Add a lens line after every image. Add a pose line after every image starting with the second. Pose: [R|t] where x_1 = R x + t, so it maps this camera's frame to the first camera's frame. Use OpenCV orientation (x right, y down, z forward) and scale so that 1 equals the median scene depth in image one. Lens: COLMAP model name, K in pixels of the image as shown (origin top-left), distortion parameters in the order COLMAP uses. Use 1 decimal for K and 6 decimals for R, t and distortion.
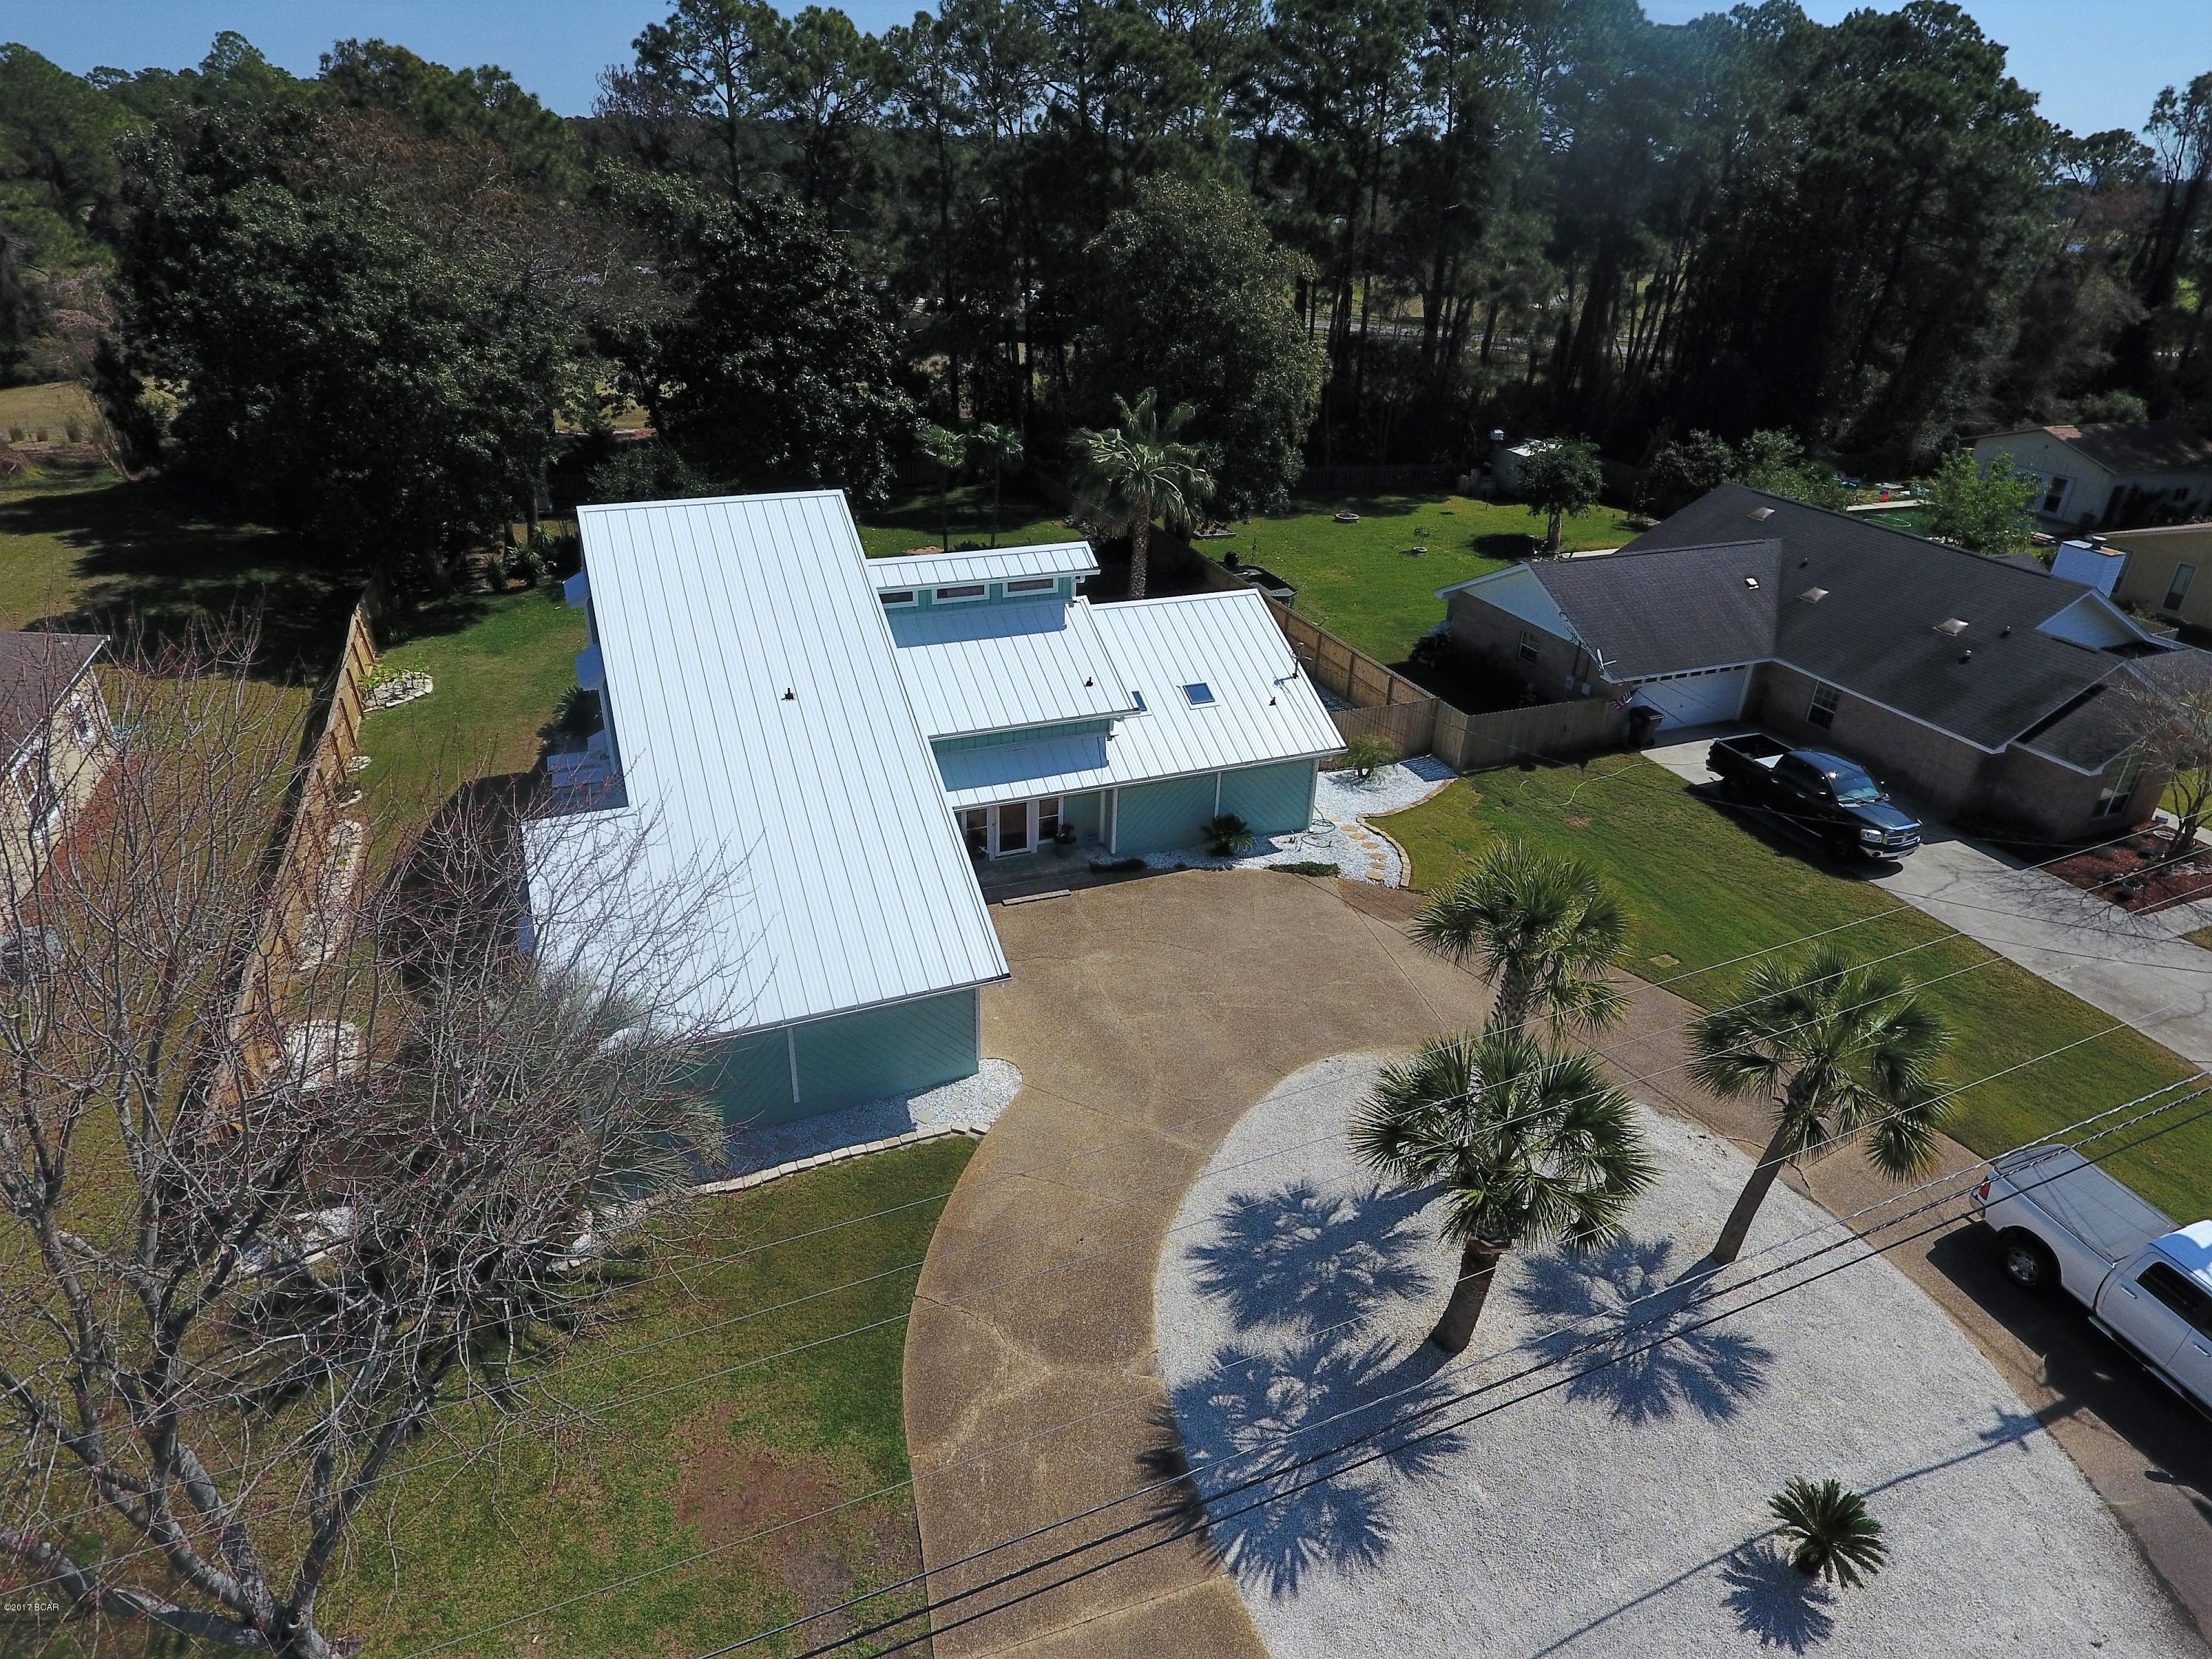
lens RADIAL K [[1283.3, 0, 1106.0], [0, 1283.3, 829.5], [0, 0, 1]] dist [-0.005219, 0.001847]
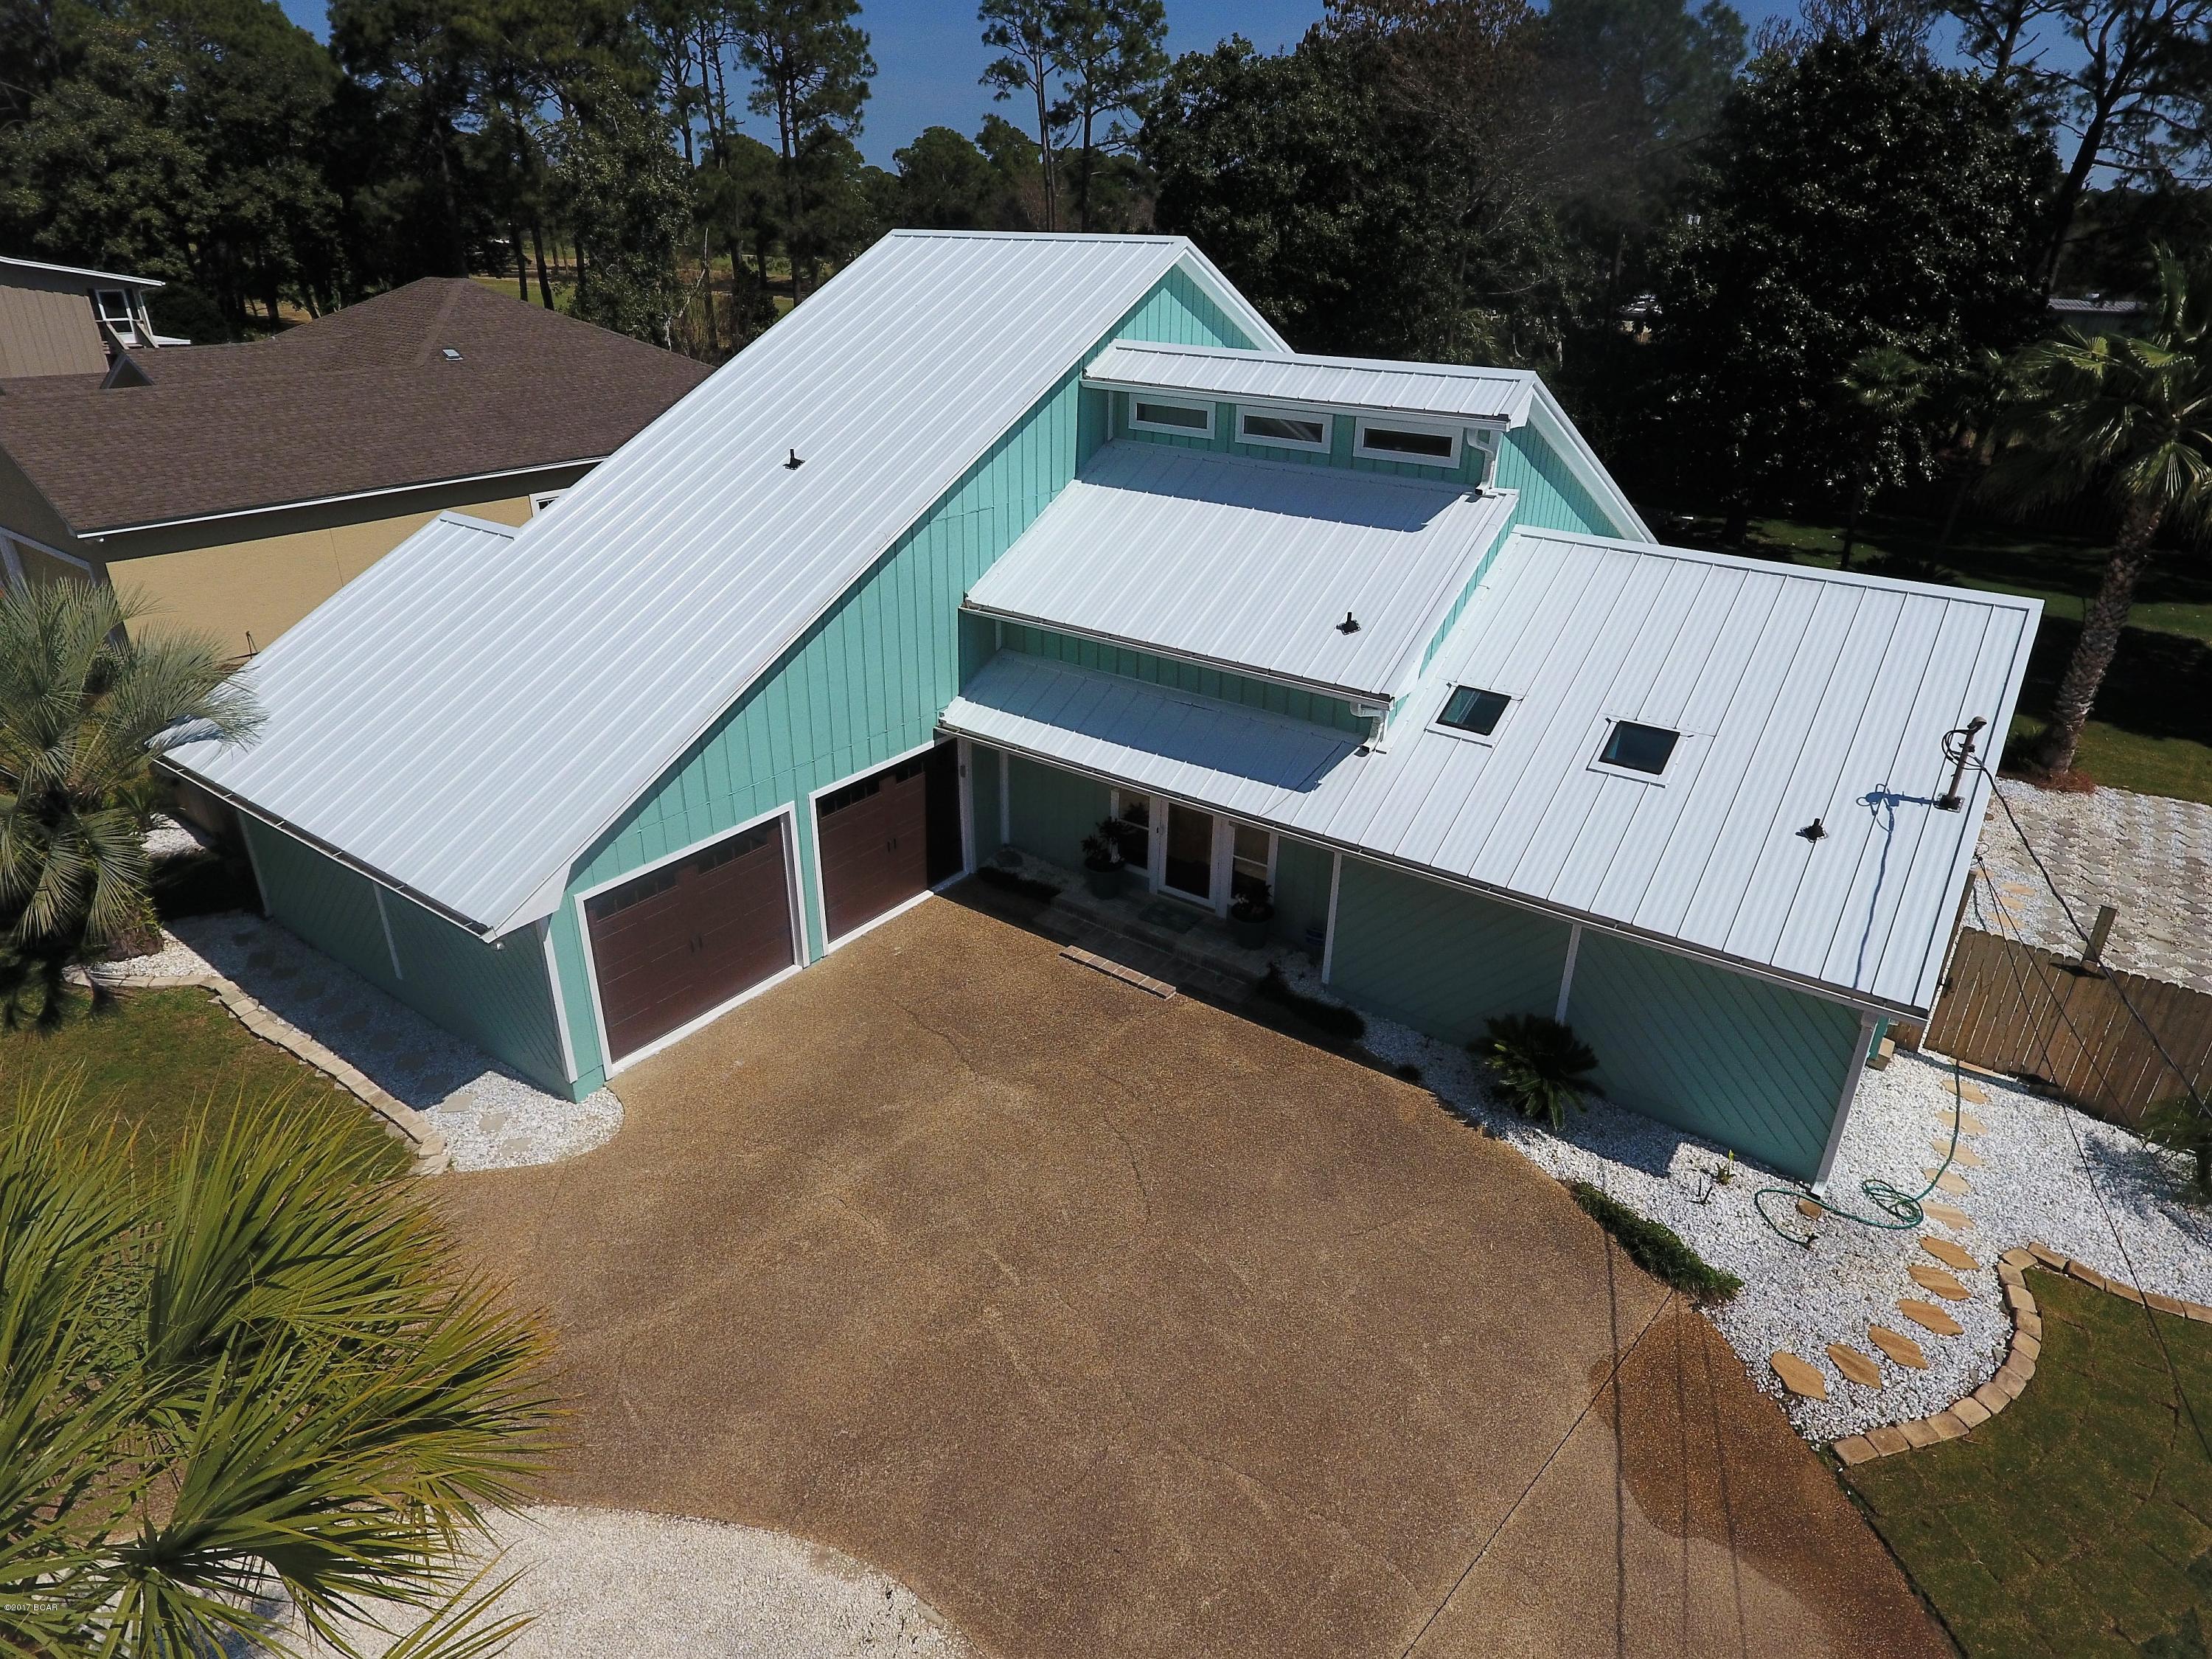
lens RADIAL K [[1283.3, 0, 1106.0], [0, 1283.3, 829.5], [0, 0, 1]] dist [-0.005219, 0.001847]
pose [[0.528928, 0.346613, -0.774657, 0.318755], [-0.393515, 0.908903, 0.137992, -0.069186], [0.751918, 0.231852, 0.617142, 0.601718]]
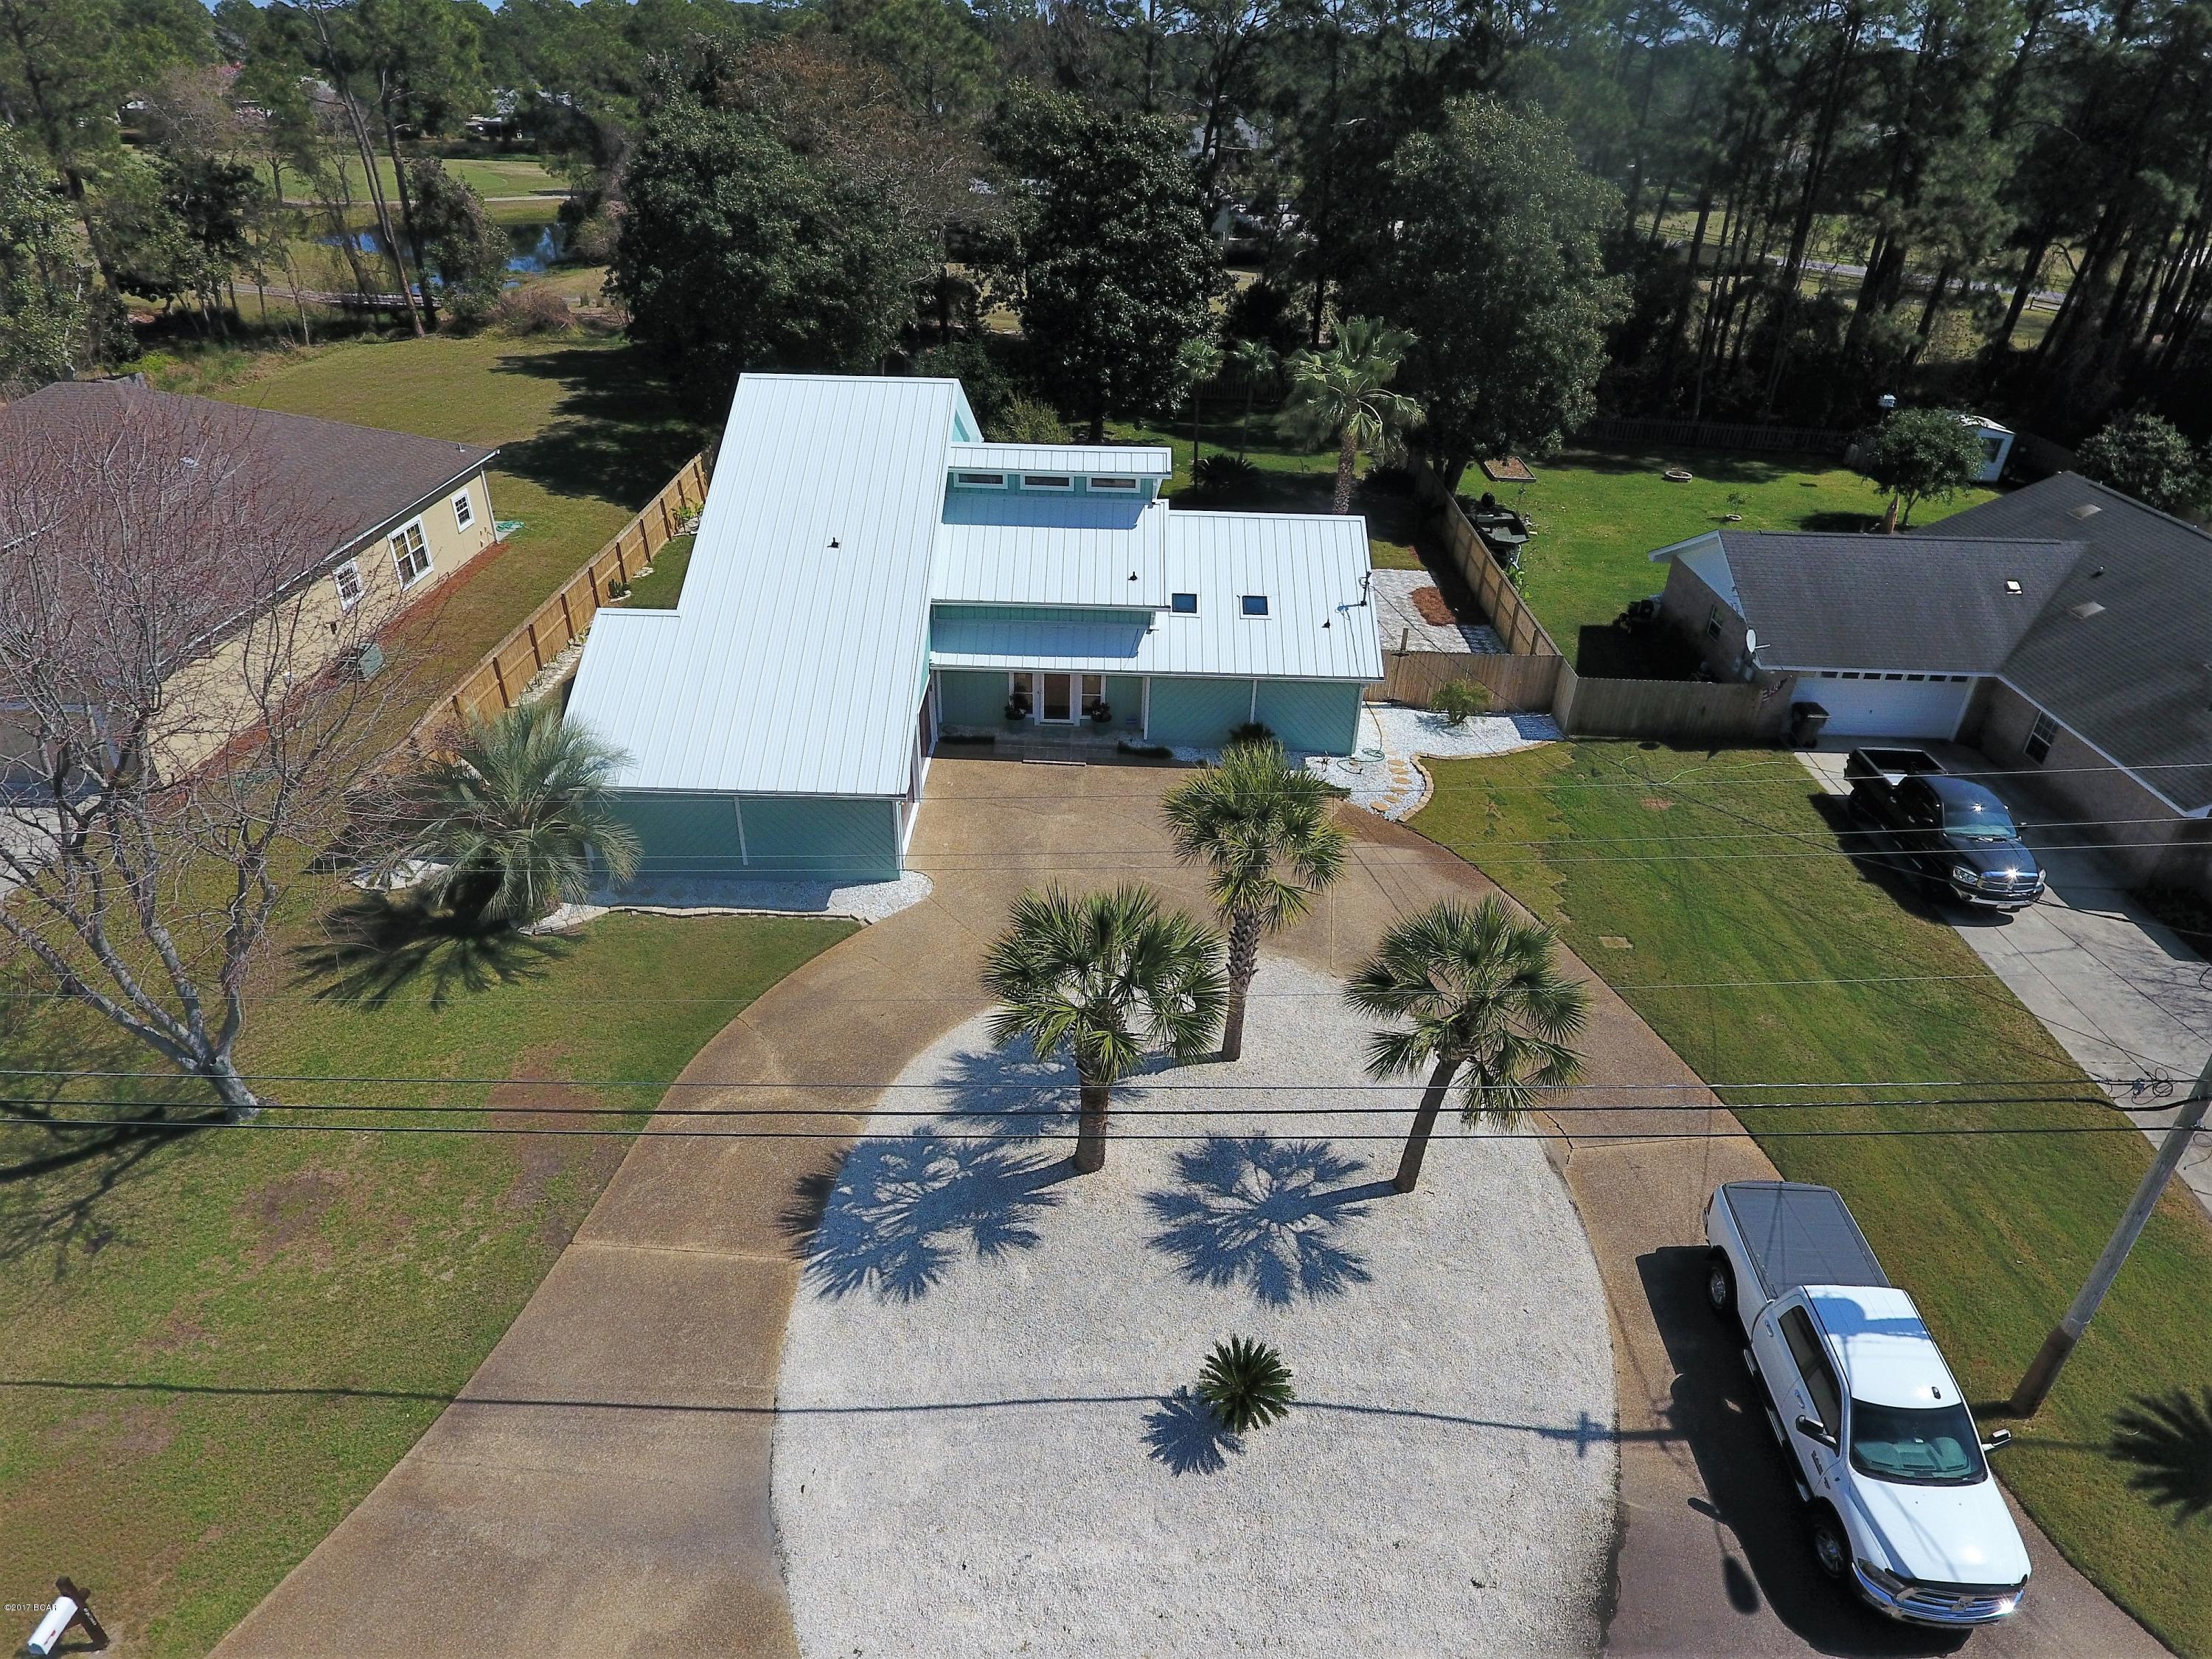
lens RADIAL K [[1255.3, 0, 1116.9], [0, 1255.3, 836.0], [0, 0, 1]] dist [-0.003631, 0.001203]
pose [[0.919242, 0.202459, -0.337646, 0.350807], [-0.181473, 0.978992, 0.092961, 0.003747], [0.349374, -0.024180, 0.936671, -0.005158]]
